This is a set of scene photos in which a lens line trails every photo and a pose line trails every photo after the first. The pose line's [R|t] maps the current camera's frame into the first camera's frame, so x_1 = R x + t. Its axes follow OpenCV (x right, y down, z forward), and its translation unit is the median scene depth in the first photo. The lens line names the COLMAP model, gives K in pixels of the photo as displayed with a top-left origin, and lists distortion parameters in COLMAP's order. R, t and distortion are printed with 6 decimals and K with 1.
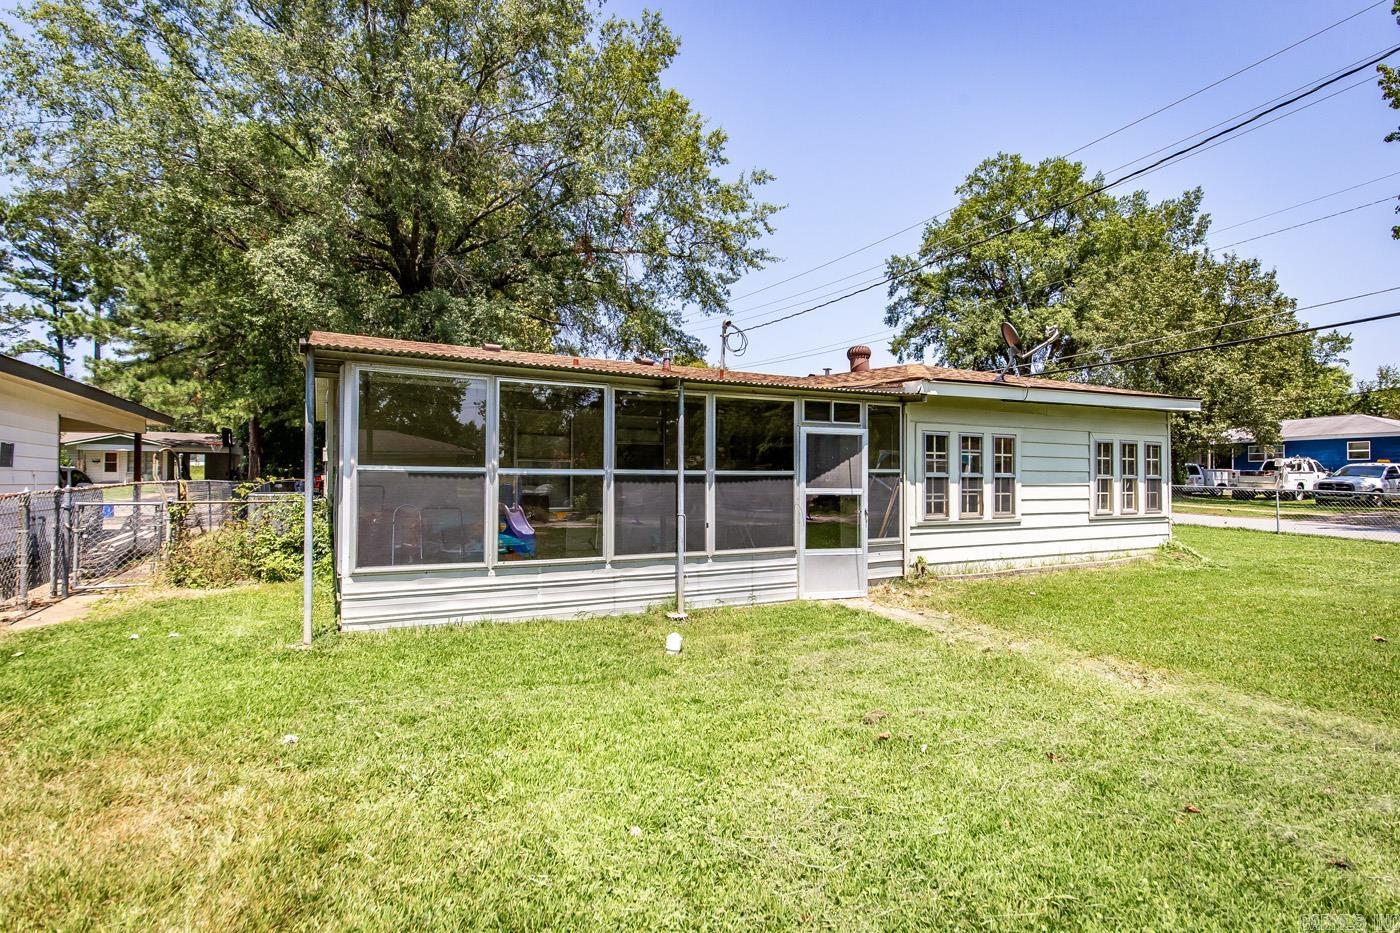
lens RADIAL K [[703.9, 0, 700.0], [0, 703.9, 466.5], [0, 0, 1]] dist [-0.000759, -0.000321]
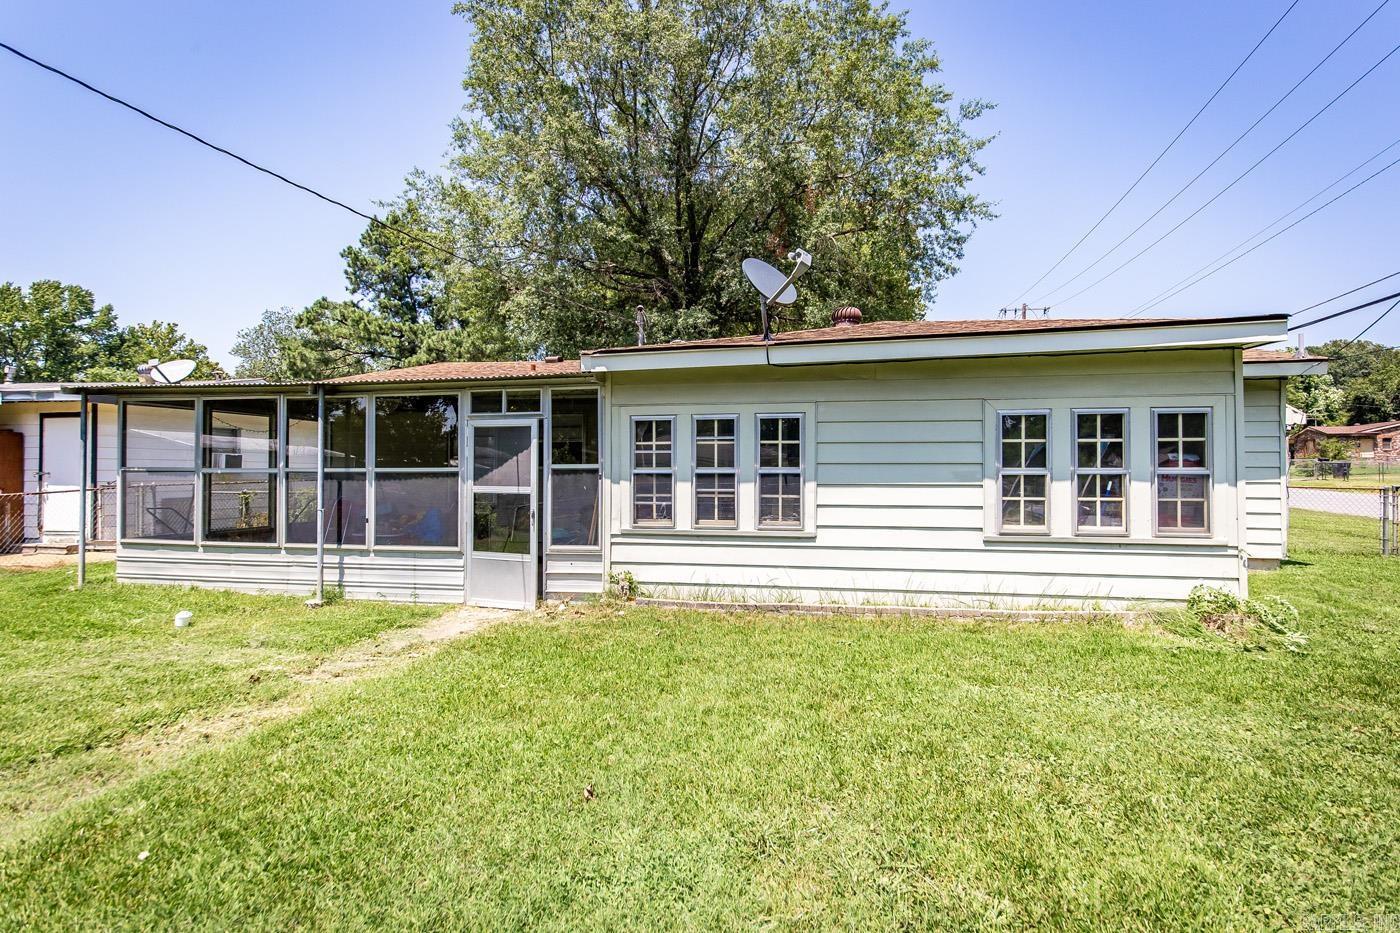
lens RADIAL K [[703.9, 0, 700.0], [0, 703.9, 466.5], [0, 0, 1]] dist [-0.000759, -0.000321]
pose [[0.772478, -0.012685, -0.634915, 0.865643], [0.011098, 0.999917, -0.006475, 0.012722], [0.634945, -0.002044, 0.772555, 0.414933]]
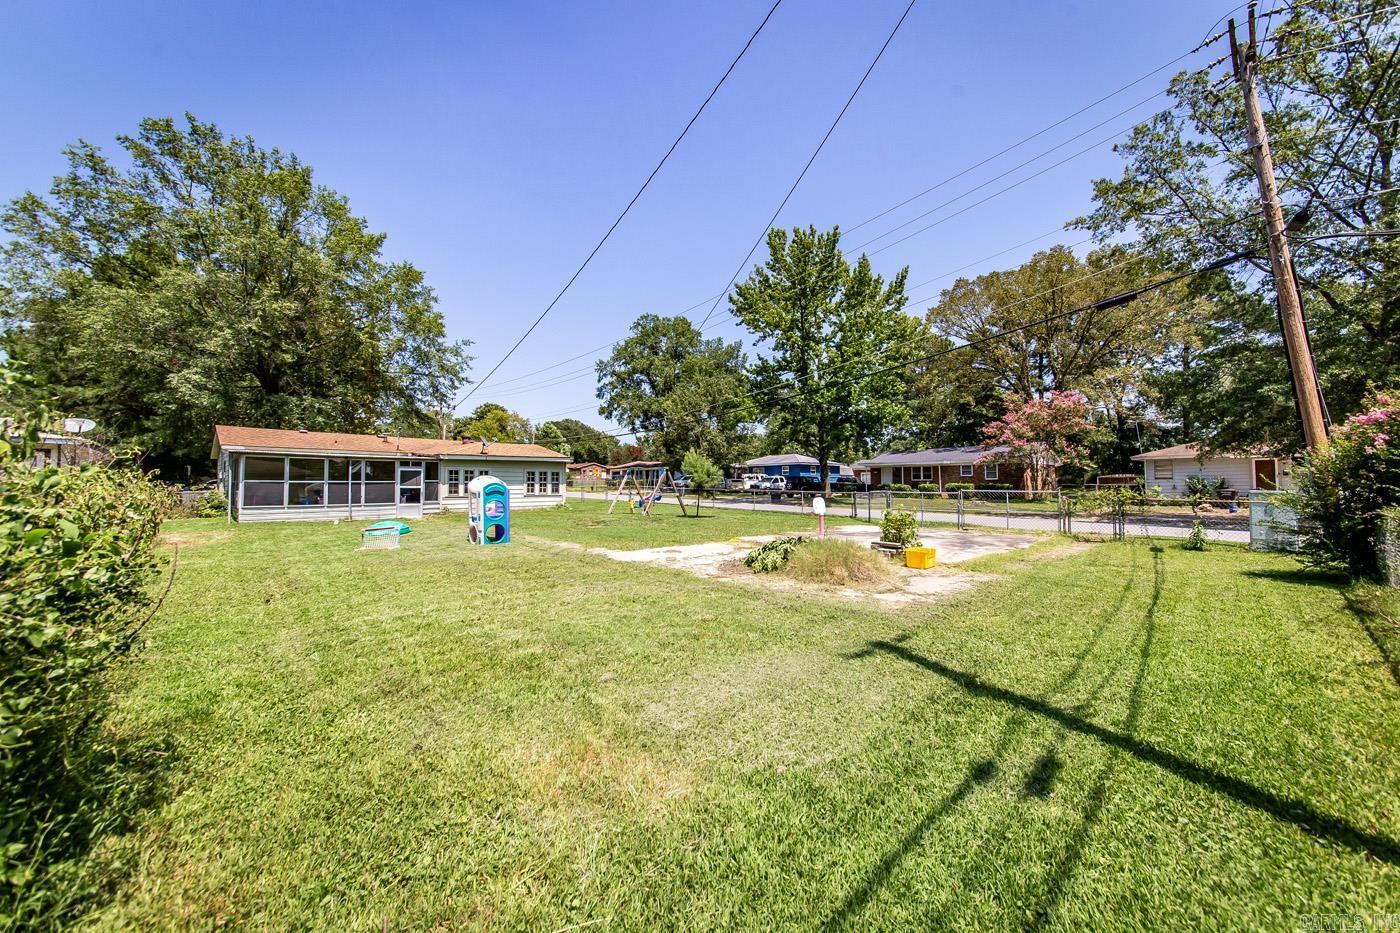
lens RADIAL K [[511.7, 0, 700.0], [0, 511.7, 466.5], [0, 0, 1]] dist [0.000680, -0.000177]
pose [[0.953466, 0.001872, 0.301495, 0.704801], [0.005339, 0.999719, -0.023094, 0.000274], [-0.301454, 0.023630, 0.953188, -1.626531]]
